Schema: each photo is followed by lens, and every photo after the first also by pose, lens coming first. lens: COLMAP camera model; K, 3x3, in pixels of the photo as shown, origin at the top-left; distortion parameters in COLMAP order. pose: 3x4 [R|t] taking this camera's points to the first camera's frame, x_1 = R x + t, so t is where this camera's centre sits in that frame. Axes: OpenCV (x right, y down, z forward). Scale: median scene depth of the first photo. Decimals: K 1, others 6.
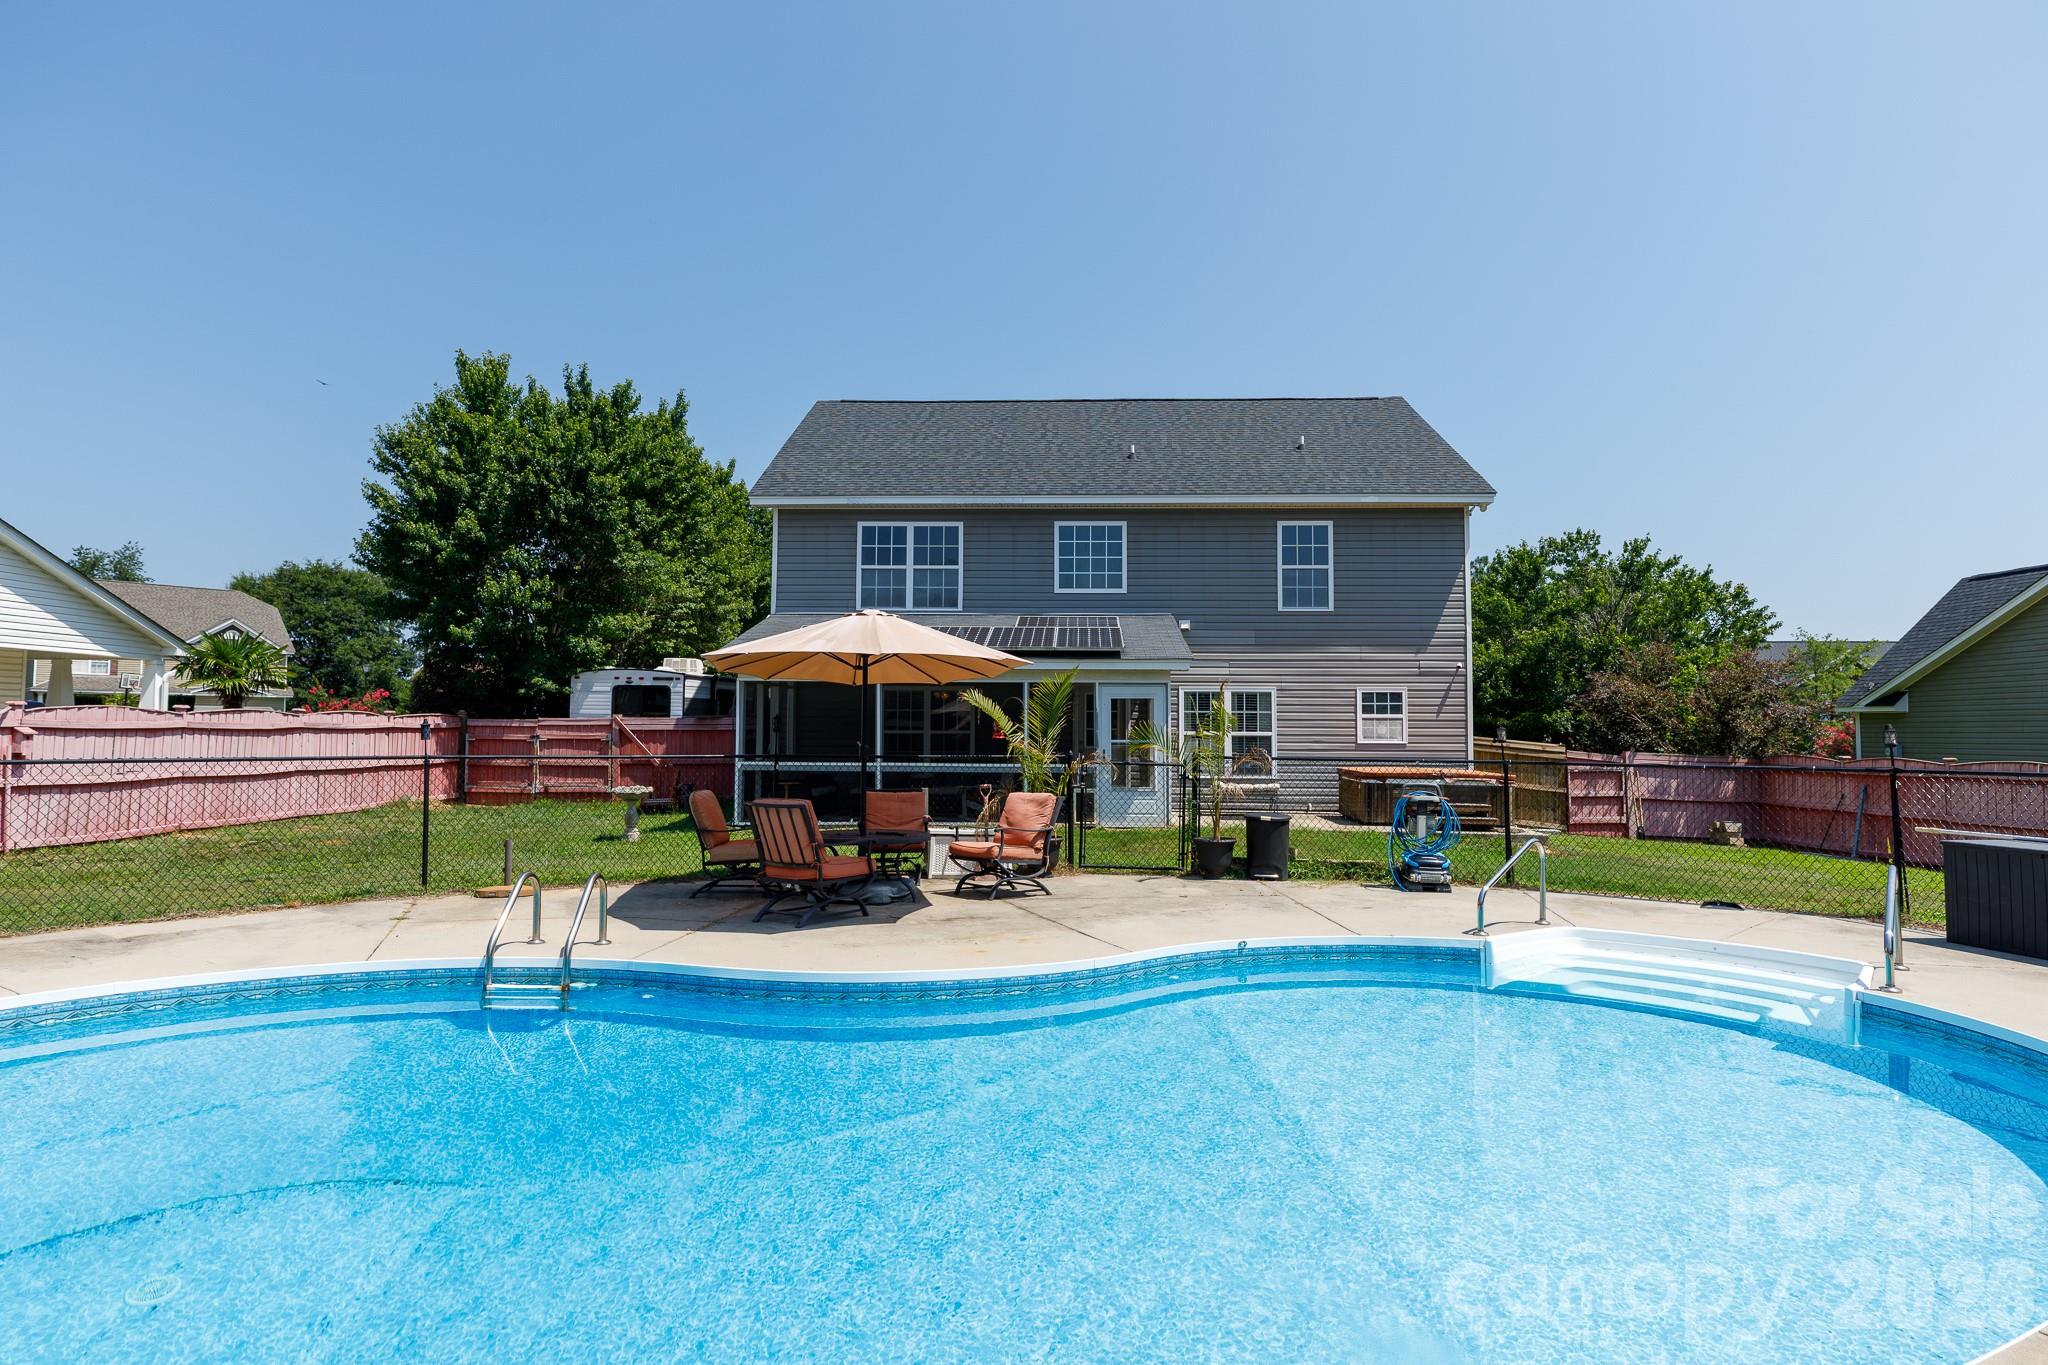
lens RADIAL K [[1162.4, 0, 1022.5], [0, 1162.4, 679.8], [0, 0, 1]] dist [0.018591, -0.002826]
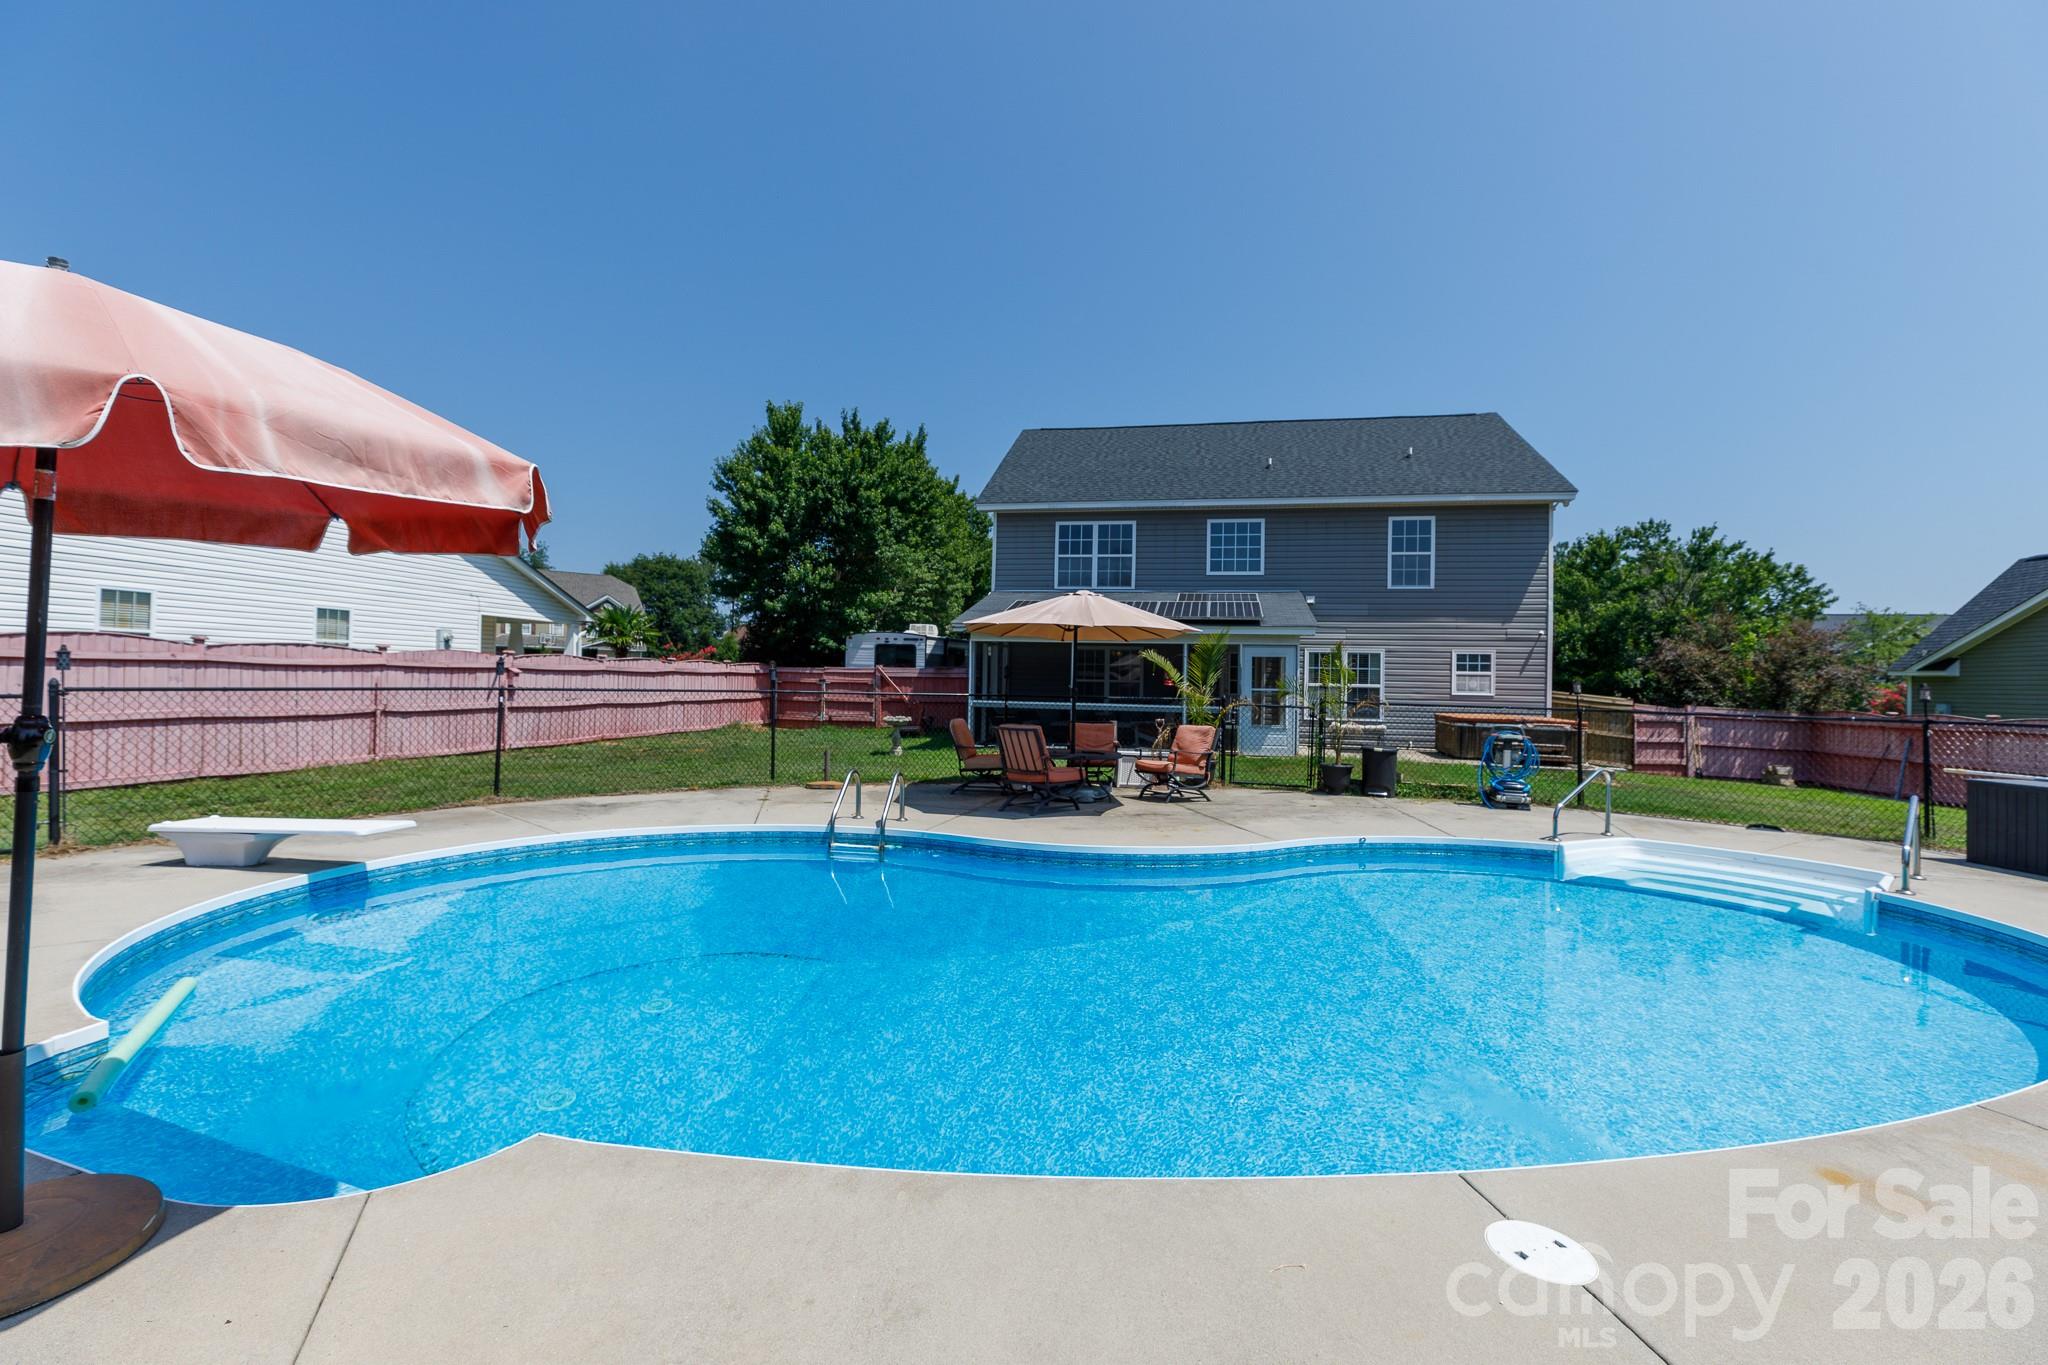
lens RADIAL K [[915.1, 0, 1020.8], [0, 915.1, 675.3], [0, 0, 1]] dist [0.007699, -0.001483]
pose [[0.987856, 0.013073, -0.154819, -0.017556], [-0.007549, 0.999316, 0.036213, 0.001496], [0.155187, -0.034605, 0.987279, -0.043107]]
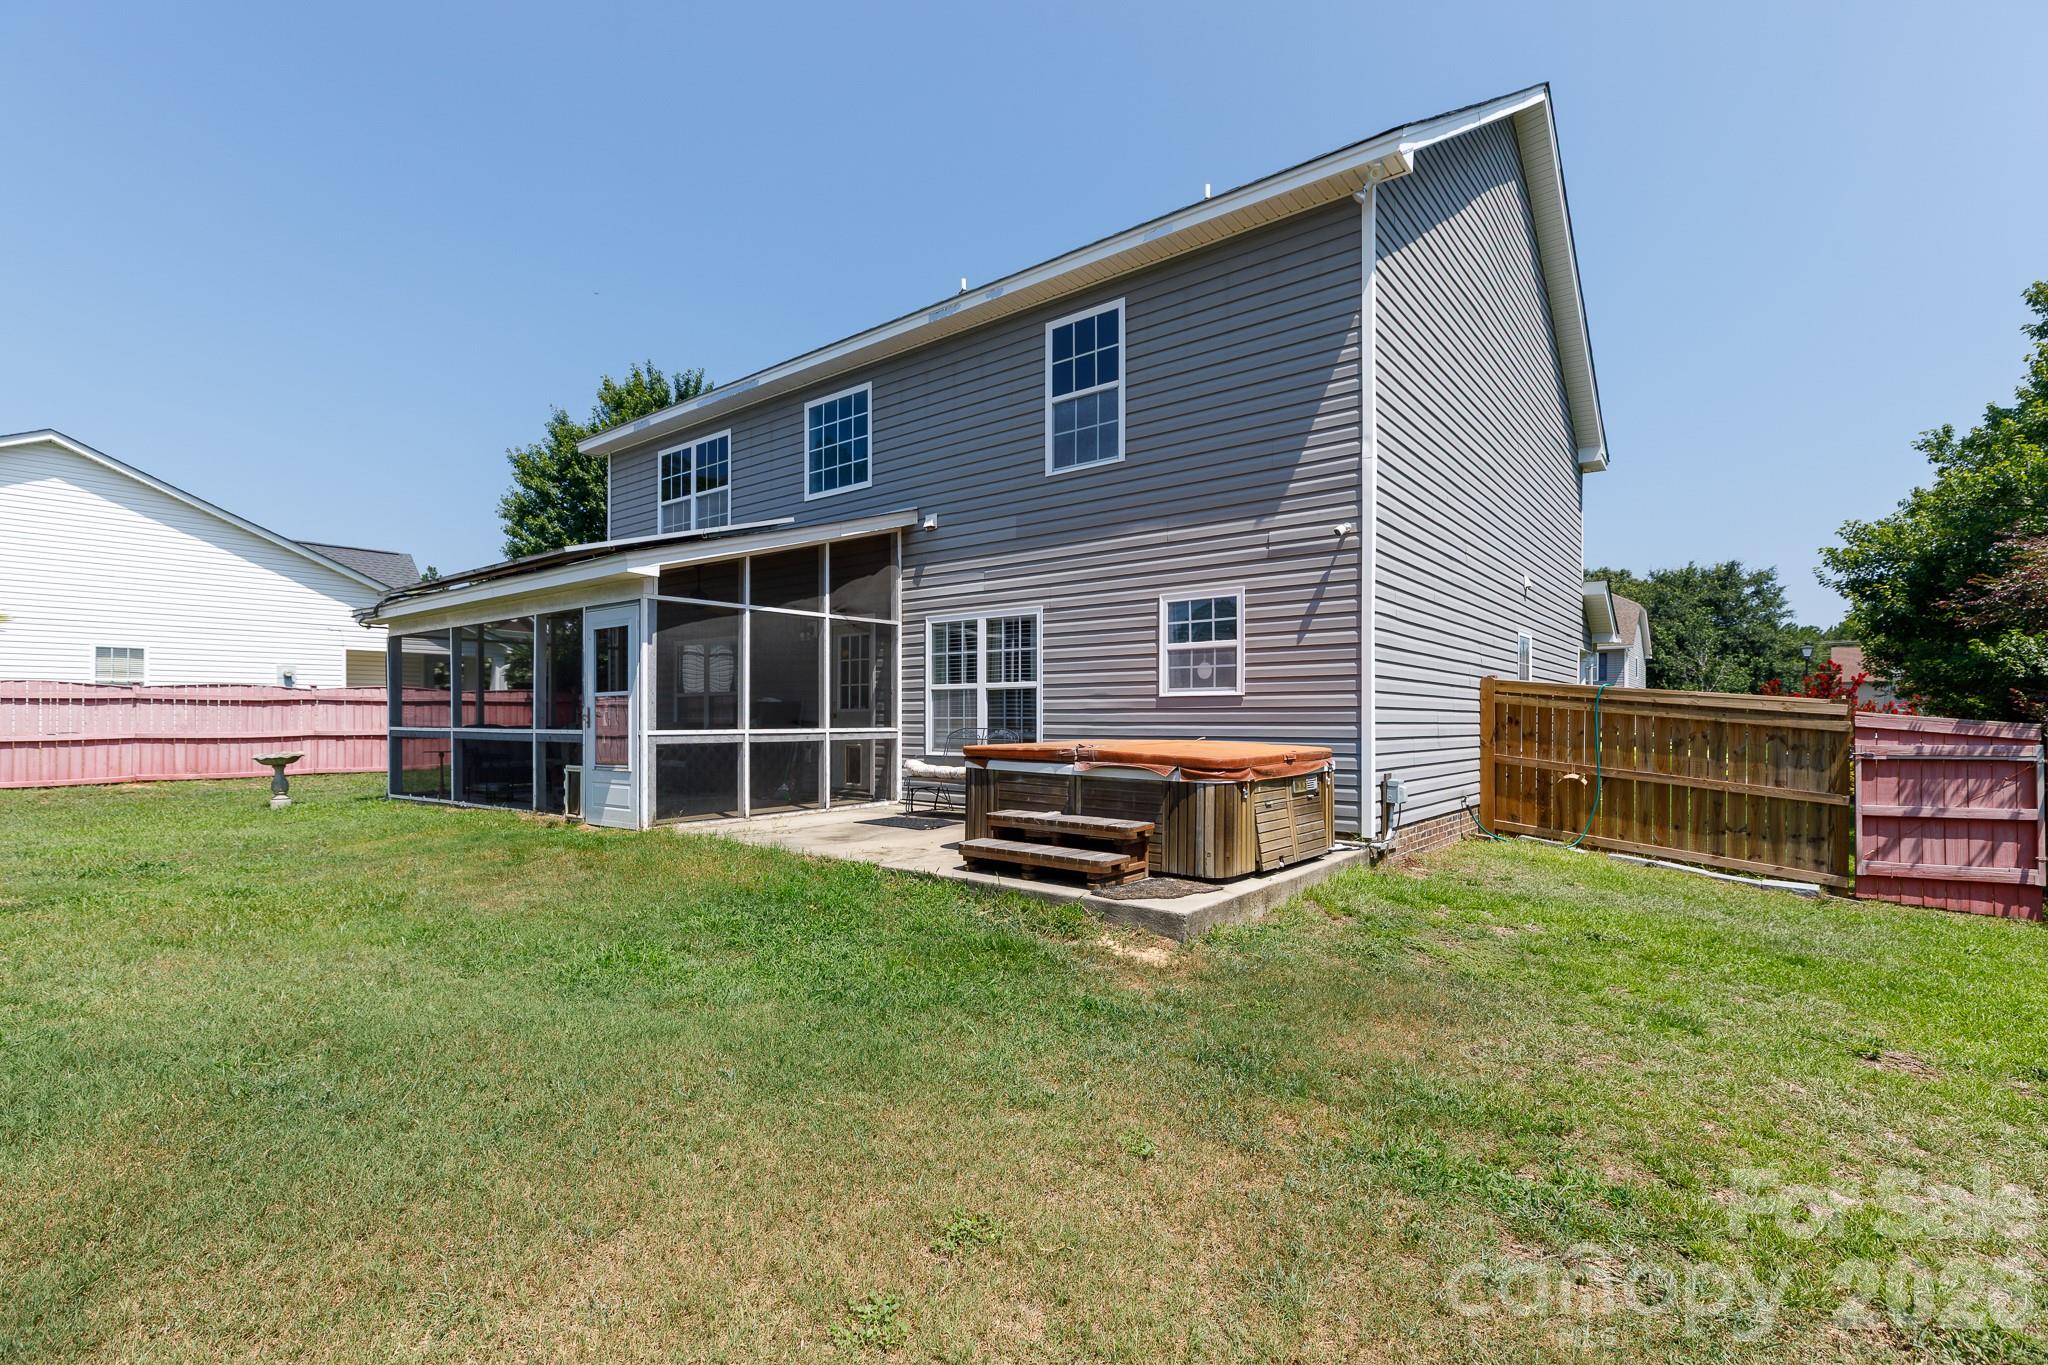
lens RADIAL K [[915.1, 0, 1043.8], [0, 915.1, 718.6], [0, 0, 1]] dist [0.007699, -0.001483]
pose [[0.807258, -0.005809, -0.590169, 0.493917], [0.031458, 0.998954, 0.033198, 0.048352], [0.589359, -0.045366, 0.806596, 0.618309]]
